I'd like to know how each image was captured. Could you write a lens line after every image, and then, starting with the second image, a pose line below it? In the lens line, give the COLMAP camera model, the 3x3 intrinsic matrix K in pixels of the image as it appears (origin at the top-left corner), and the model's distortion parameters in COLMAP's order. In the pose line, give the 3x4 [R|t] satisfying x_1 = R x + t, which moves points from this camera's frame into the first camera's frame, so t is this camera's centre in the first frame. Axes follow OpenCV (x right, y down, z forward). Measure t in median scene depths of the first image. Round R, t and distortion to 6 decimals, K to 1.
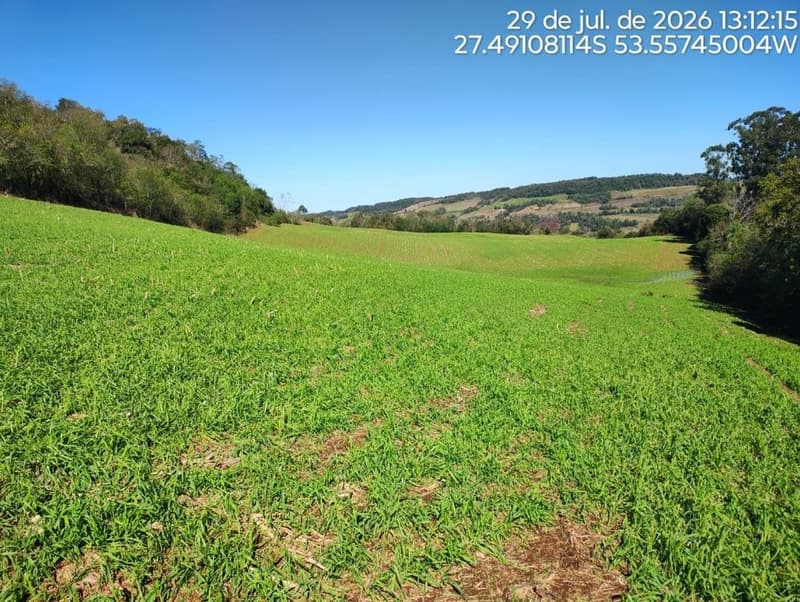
lens RADIAL K [[628.8, 0, 393.2], [0, 628.8, 292.4], [0, 0, 1]] dist [0.055754, -0.057173]
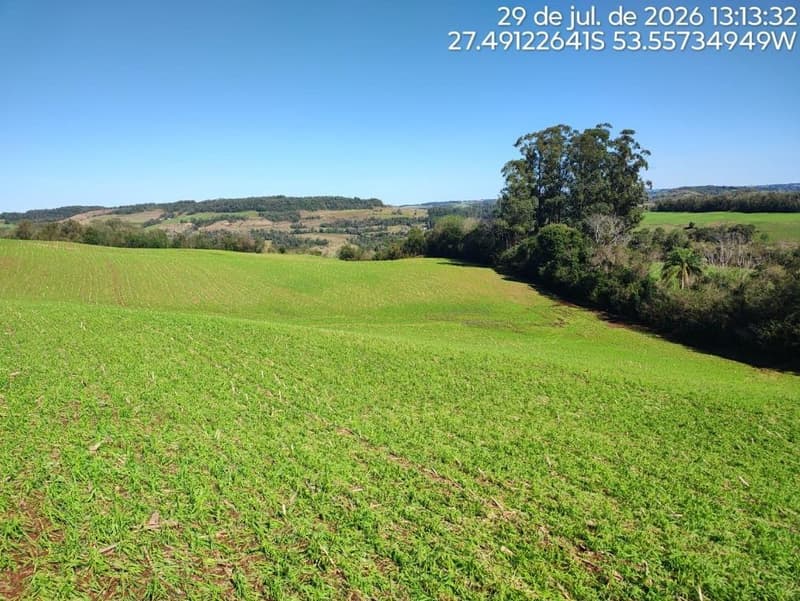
lens RADIAL K [[618.2, 0, 402.6], [0, 618.2, 299.5], [0, 0, 1]] dist [0.091684, -0.140109]
pose [[0.869515, -0.024034, 0.493322, -0.042979], [0.030862, 0.999507, -0.005702, -0.018241], [-0.492942, 0.020183, 0.869828, 0.175005]]
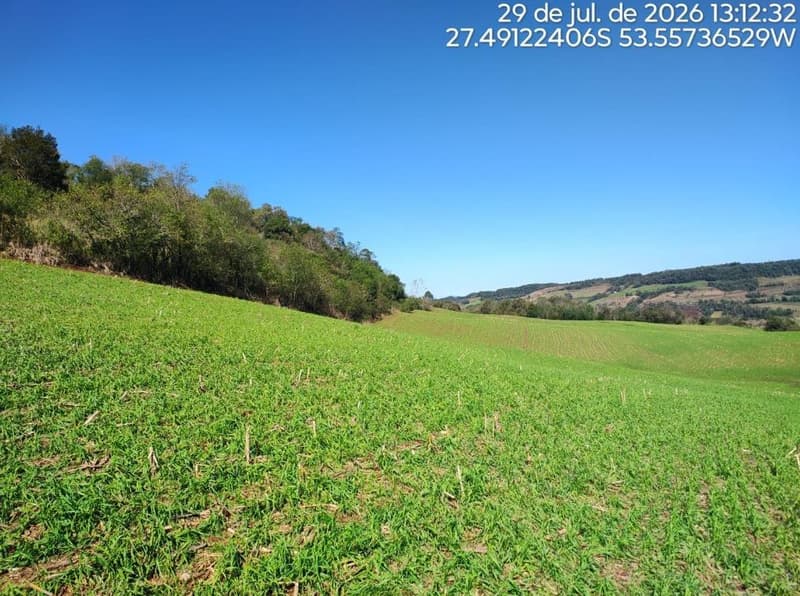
lens RADIAL K [[618.2, 0, 397.3], [0, 618.2, 299.3], [0, 0, 1]] dist [0.091684, -0.140109]
pose [[0.982824, 0.005504, -0.184466, -0.020808], [-0.028409, 0.992153, -0.121758, -0.006520], [0.182348, 0.124907, 0.975268, 0.047831]]
